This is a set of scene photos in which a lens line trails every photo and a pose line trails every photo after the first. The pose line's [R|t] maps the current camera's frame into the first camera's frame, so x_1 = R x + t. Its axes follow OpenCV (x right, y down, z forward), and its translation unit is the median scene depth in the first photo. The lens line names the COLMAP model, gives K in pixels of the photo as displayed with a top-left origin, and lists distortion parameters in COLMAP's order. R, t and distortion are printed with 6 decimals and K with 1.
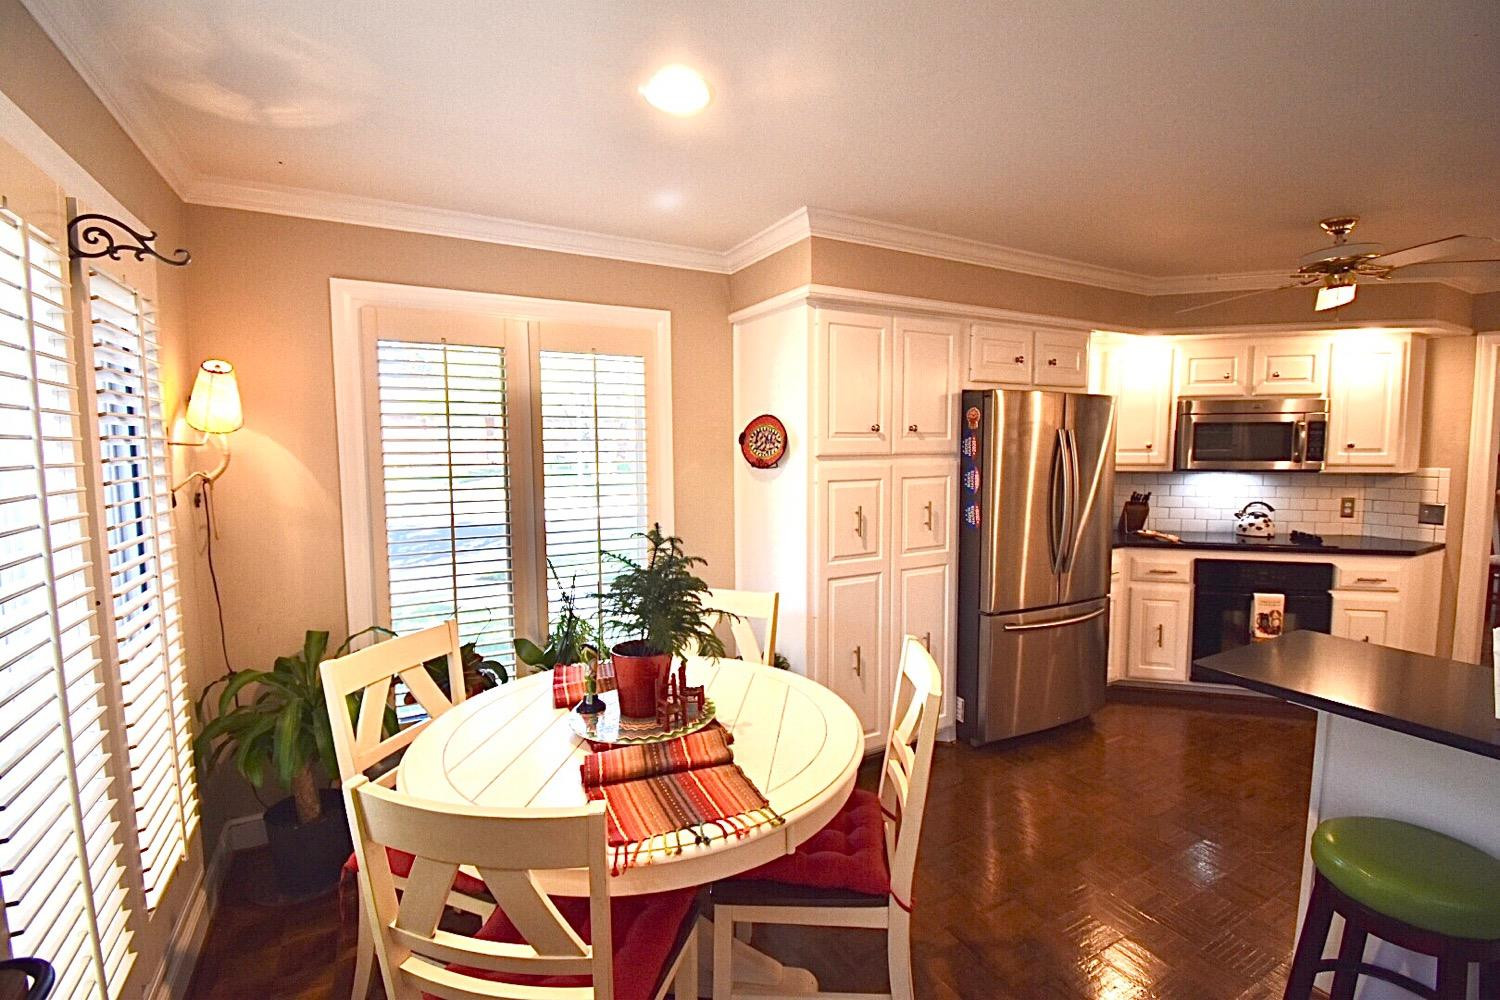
lens RADIAL K [[679.9, 0, 750.0], [0, 679.9, 500.0], [0, 0, 1]] dist [0.002537, -0.019992]
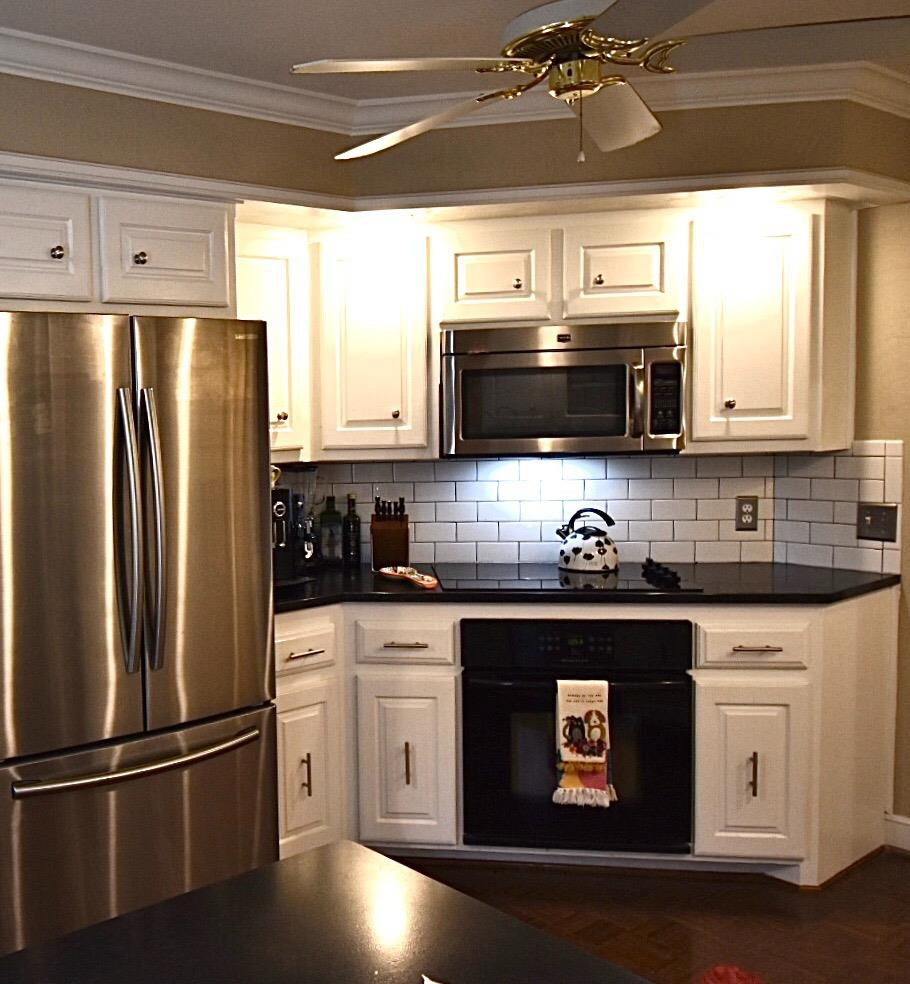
lens RADIAL K [[879.0, 0, 455.0], [0, 879.0, 477.7], [0, 0, 1]] dist [0.047978, -0.157781]
pose [[0.993561, -0.032696, 0.108479, 0.576332], [0.033295, 0.999439, -0.003713, -0.024602], [-0.108297, 0.007301, 0.994092, 0.295131]]
